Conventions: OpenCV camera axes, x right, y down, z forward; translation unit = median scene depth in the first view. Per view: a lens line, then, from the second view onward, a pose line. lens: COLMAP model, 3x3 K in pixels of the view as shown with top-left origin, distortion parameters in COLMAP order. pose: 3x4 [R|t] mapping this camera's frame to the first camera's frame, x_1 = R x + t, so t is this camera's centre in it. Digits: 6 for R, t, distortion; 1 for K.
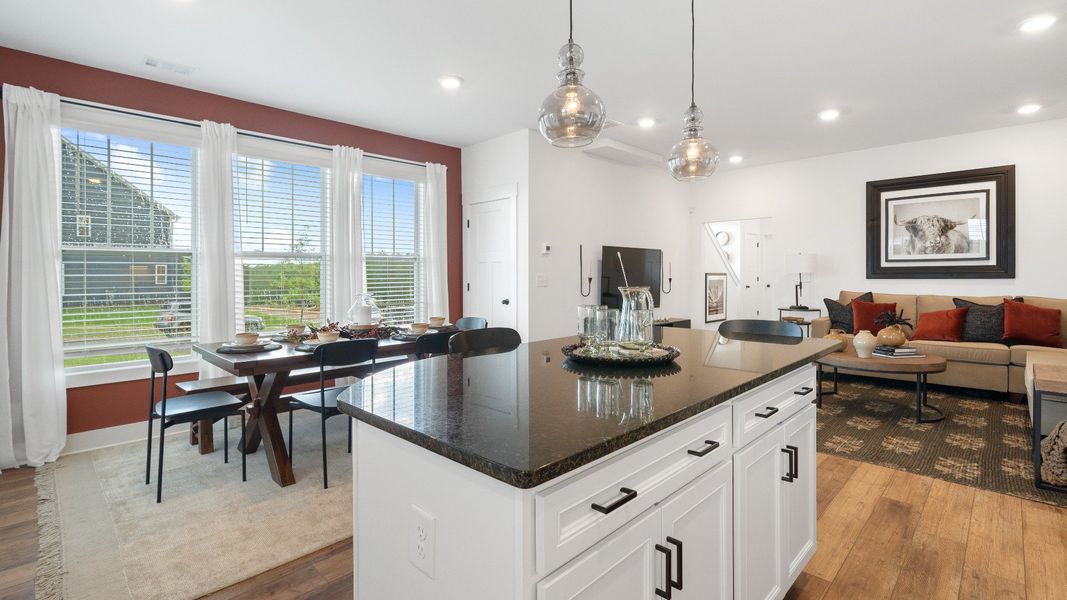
lens RADIAL K [[482.9, 0, 481.4], [0, 482.9, 289.5], [0, 0, 1]] dist [-0.000690, -0.000263]
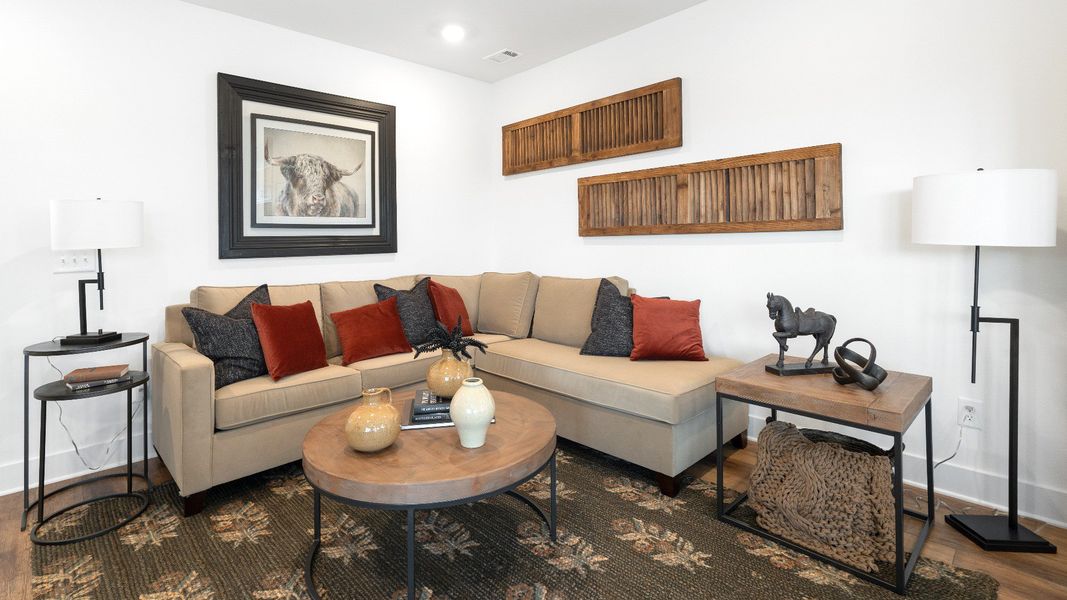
lens RADIAL K [[488.3, 0, 530.7], [0, 488.3, 242.6], [0, 0, 1]] dist [-0.009830, 0.000527]
pose [[-0.028501, 0.001835, 0.999592, 0.290301], [0.047531, 0.998870, -0.000478, -0.026071], [-0.998463, 0.047498, -0.028556, 0.749305]]
